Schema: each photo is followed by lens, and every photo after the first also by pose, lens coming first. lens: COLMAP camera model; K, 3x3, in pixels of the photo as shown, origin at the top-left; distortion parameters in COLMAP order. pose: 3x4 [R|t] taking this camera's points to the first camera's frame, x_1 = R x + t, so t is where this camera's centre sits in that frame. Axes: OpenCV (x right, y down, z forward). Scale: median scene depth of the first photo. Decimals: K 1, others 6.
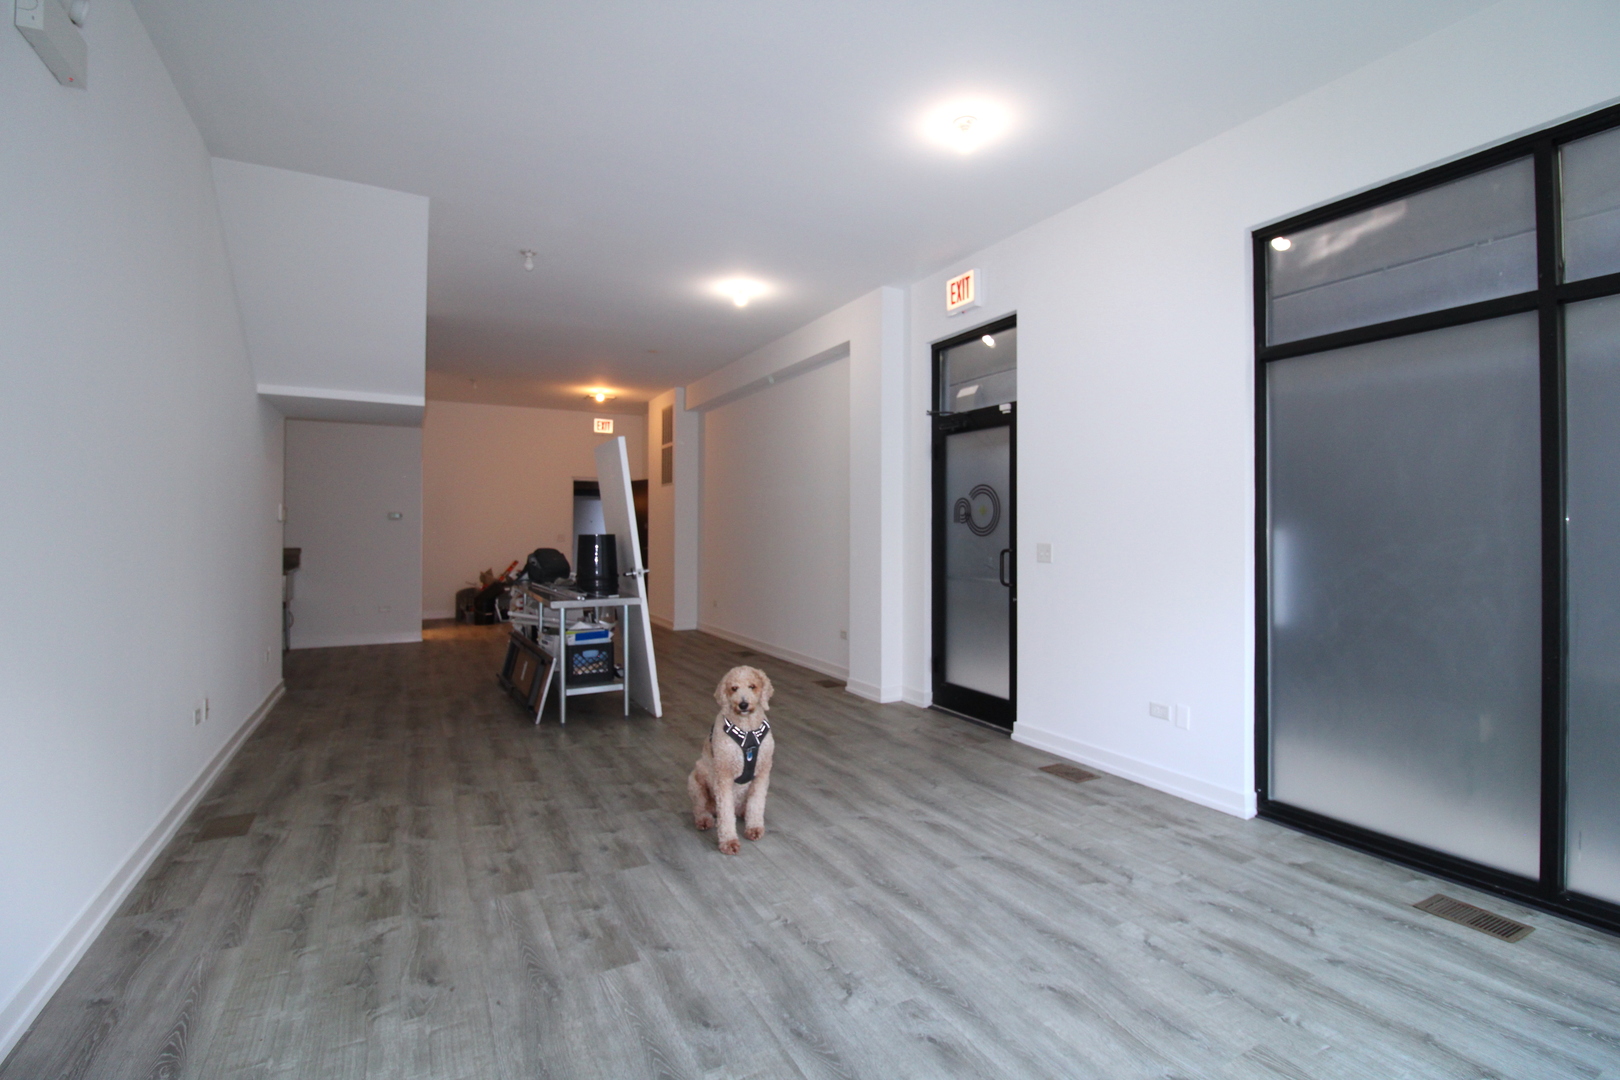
lens RADIAL K [[777.3, 0, 827.4], [0, 777.3, 532.7], [0, 0, 1]] dist [-0.019685, -0.006314]
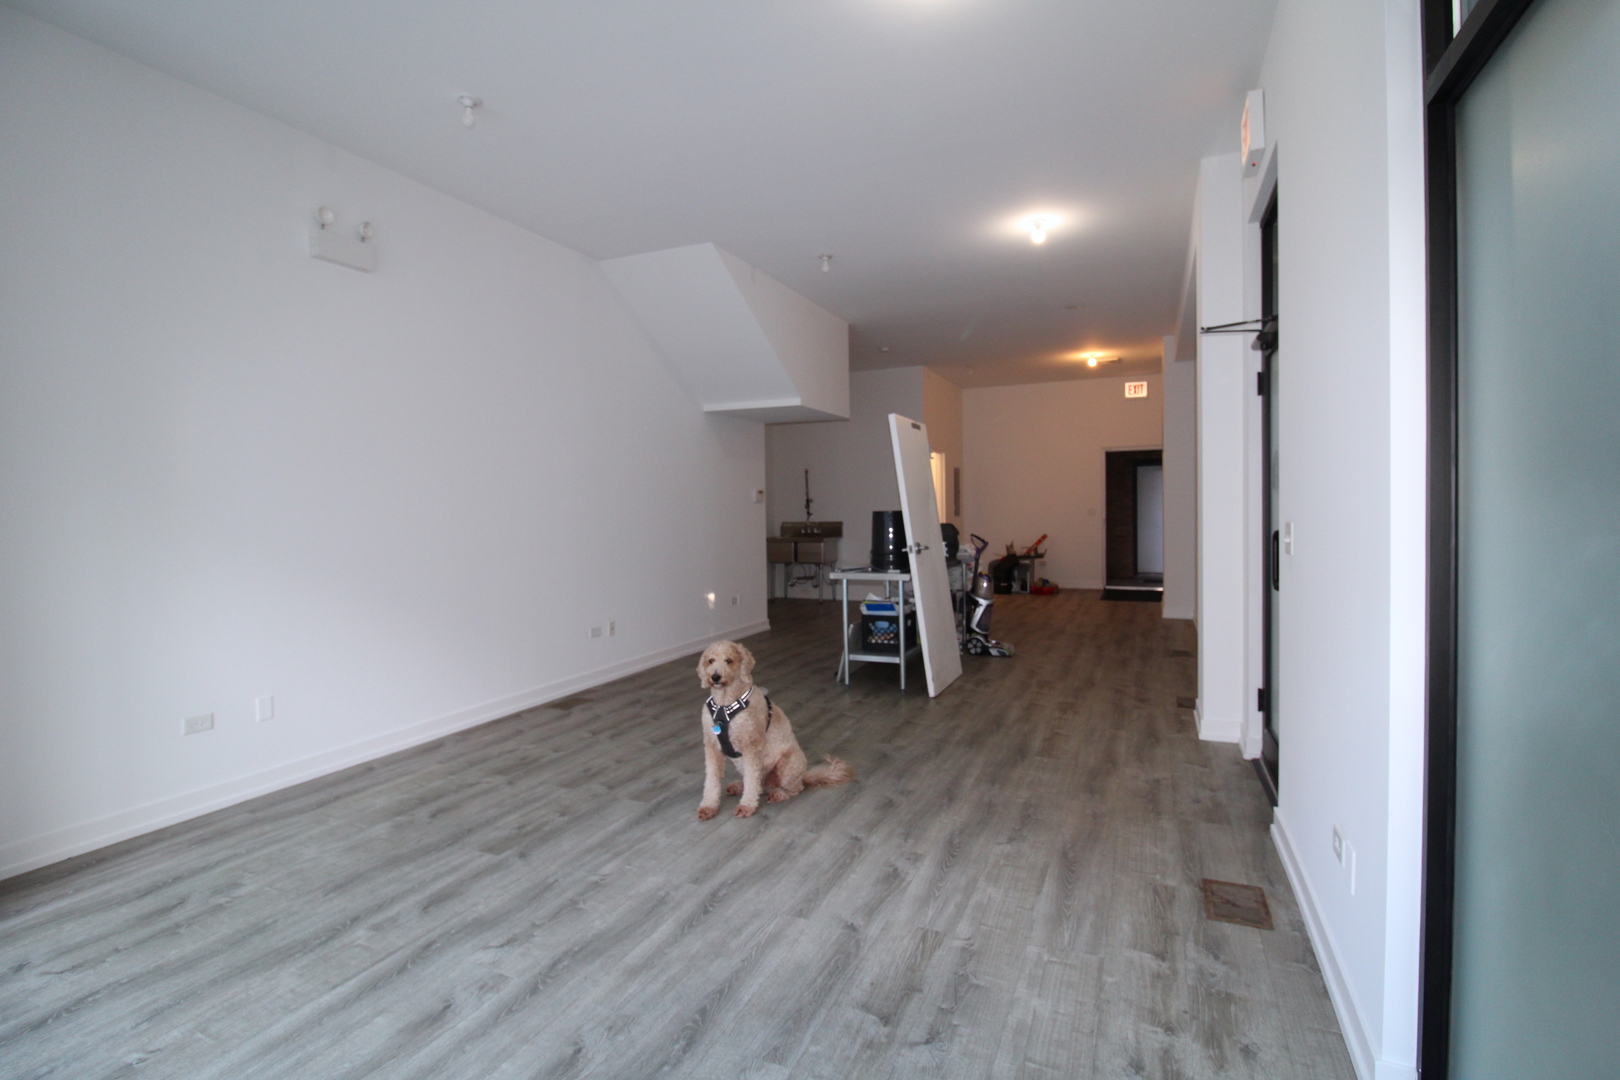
lens RADIAL K [[777.3, 0, 798.8], [0, 777.3, 528.8], [0, 0, 1]] dist [-0.019685, -0.006314]
pose [[0.595248, 0.017119, -0.803360, 0.754603], [0.004562, 0.999685, 0.024683, 0.004842], [0.803529, -0.018358, 0.594982, 0.489300]]
